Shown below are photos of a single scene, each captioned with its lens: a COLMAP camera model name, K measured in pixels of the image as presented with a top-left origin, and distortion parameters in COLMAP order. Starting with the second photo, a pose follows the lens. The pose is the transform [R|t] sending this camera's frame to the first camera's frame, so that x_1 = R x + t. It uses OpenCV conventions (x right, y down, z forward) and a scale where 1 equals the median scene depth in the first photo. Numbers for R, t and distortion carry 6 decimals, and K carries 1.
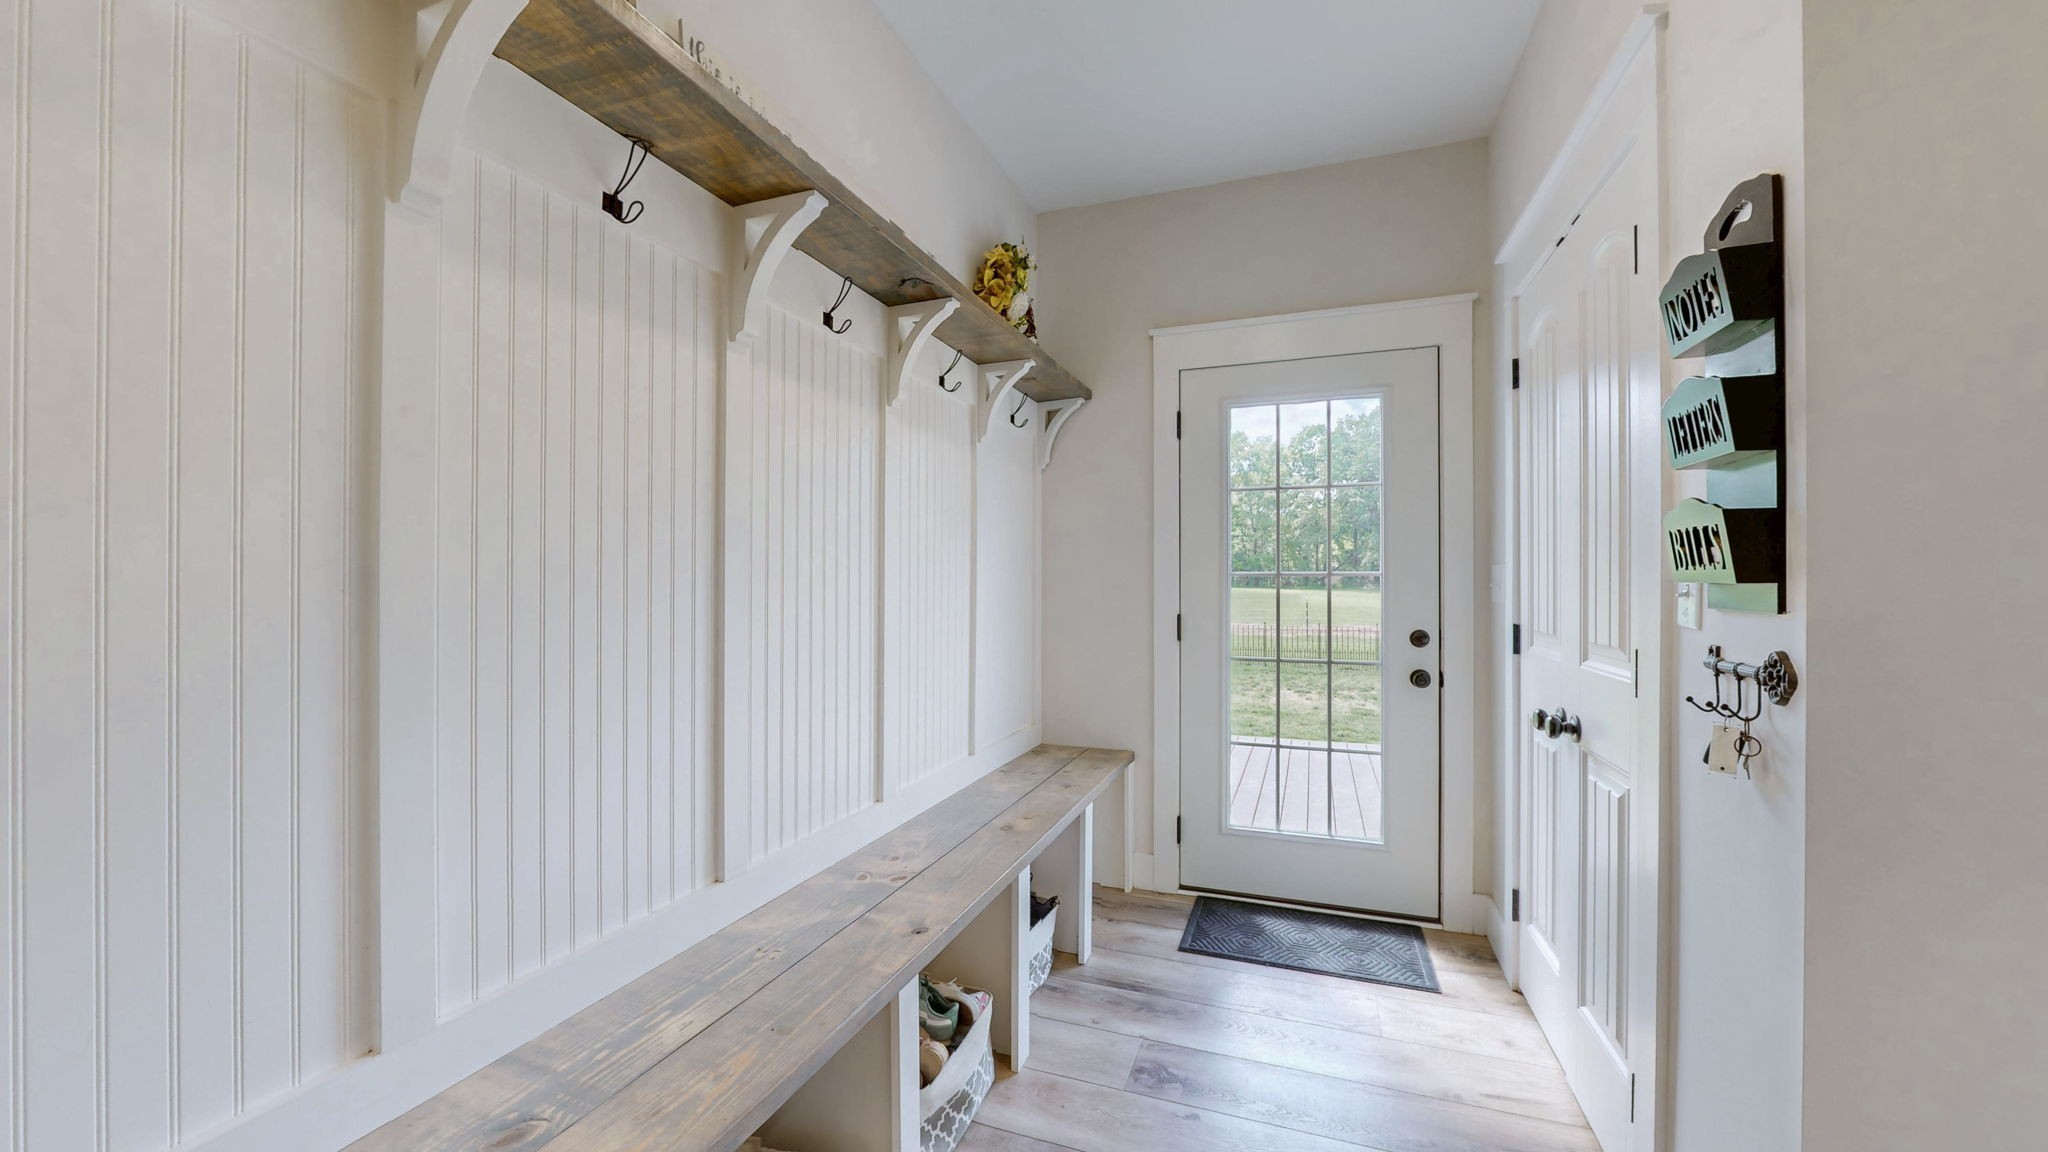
lens RADIAL K [[765.4, 0, 1021.7], [0, 765.4, 577.7], [0, 0, 1]] dist [-0.005576, 0.000110]
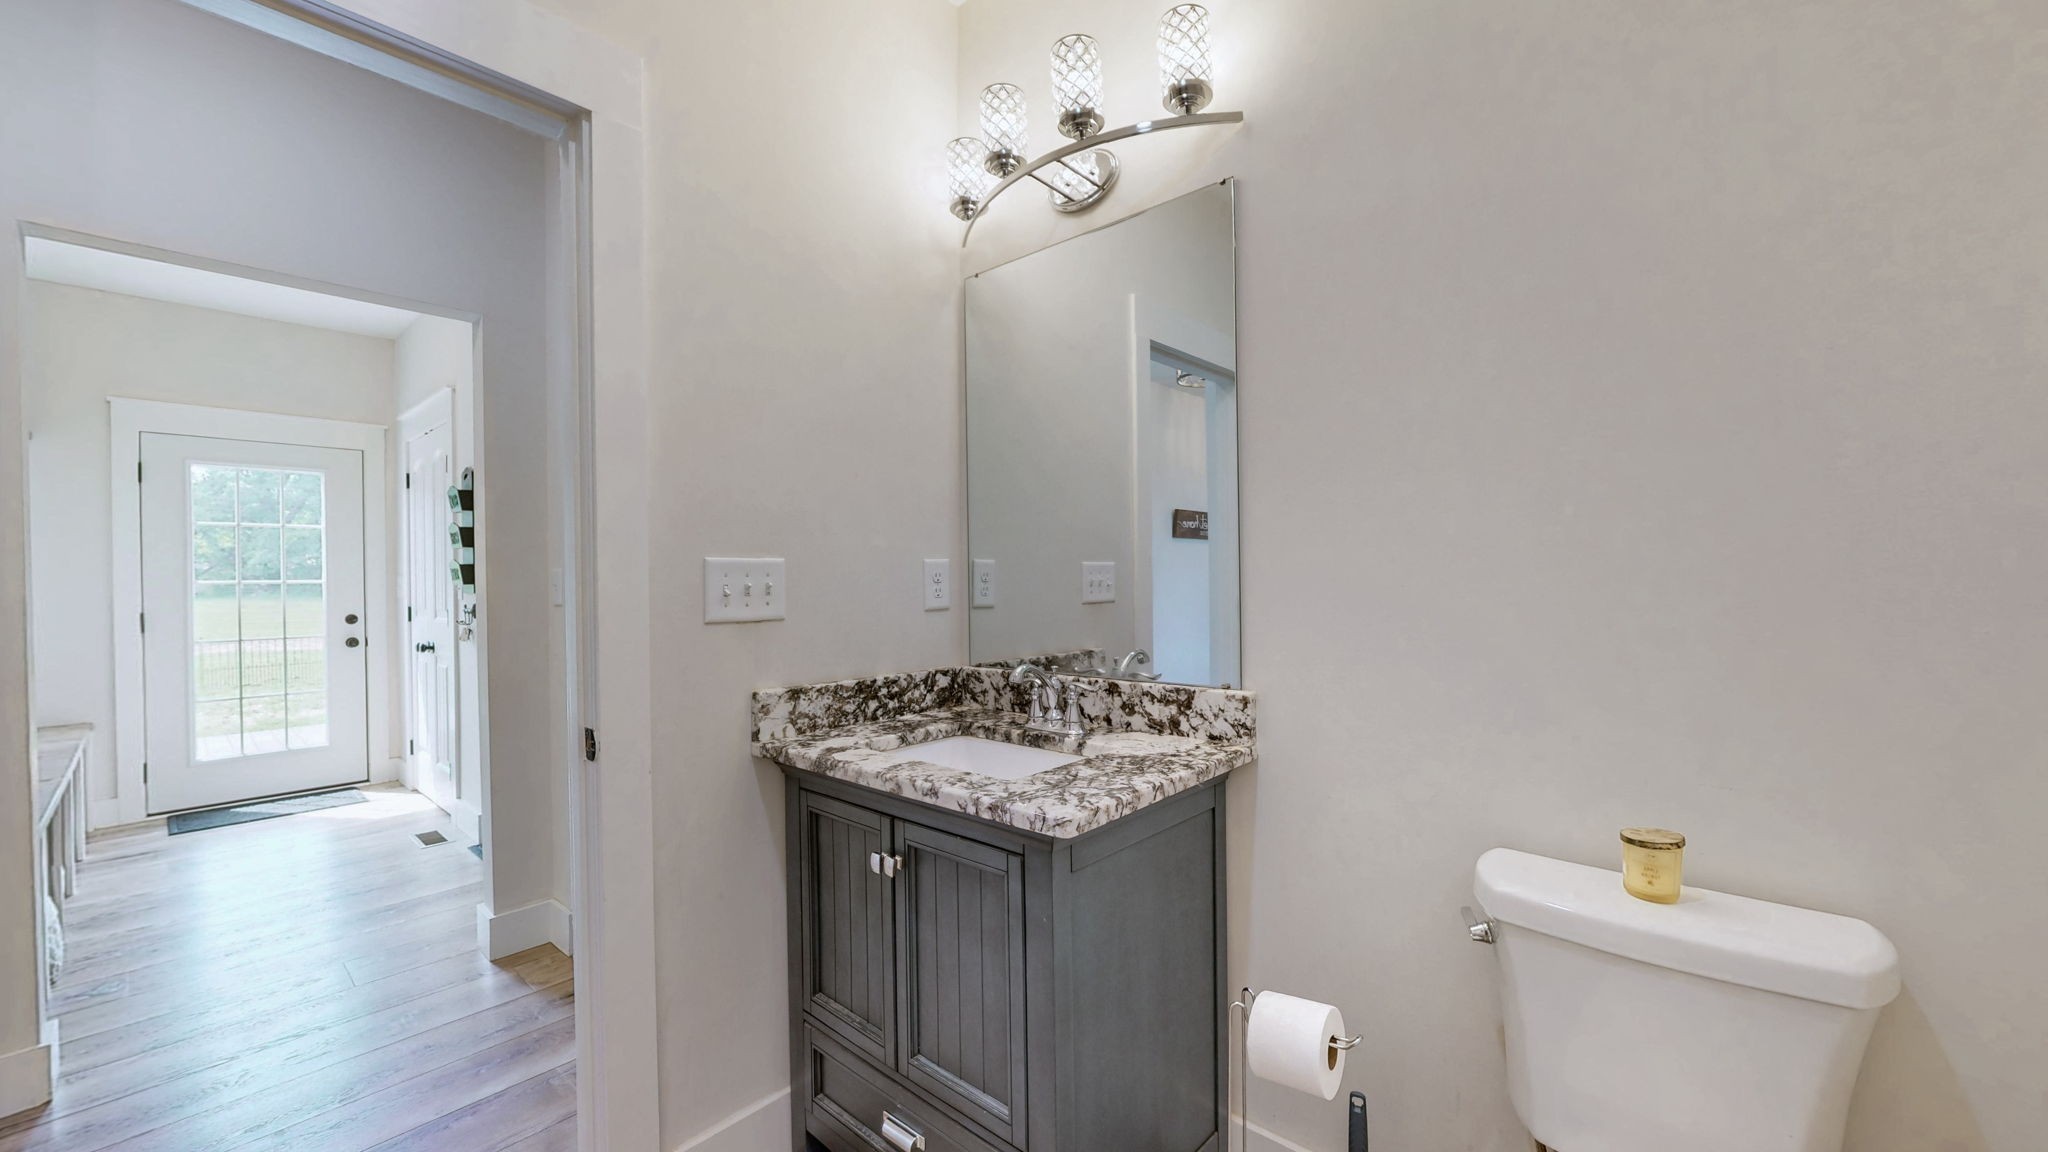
lens RADIAL K [[765.4, 0, 1021.7], [0, 765.4, 577.7], [0, 0, 1]] dist [-0.005576, 0.000110]
pose [[0.353137, -0.005755, 0.935554, -0.582062], [0.009817, 0.999949, 0.002446, -0.003564], [-0.935520, 0.008321, 0.353176, -1.073189]]
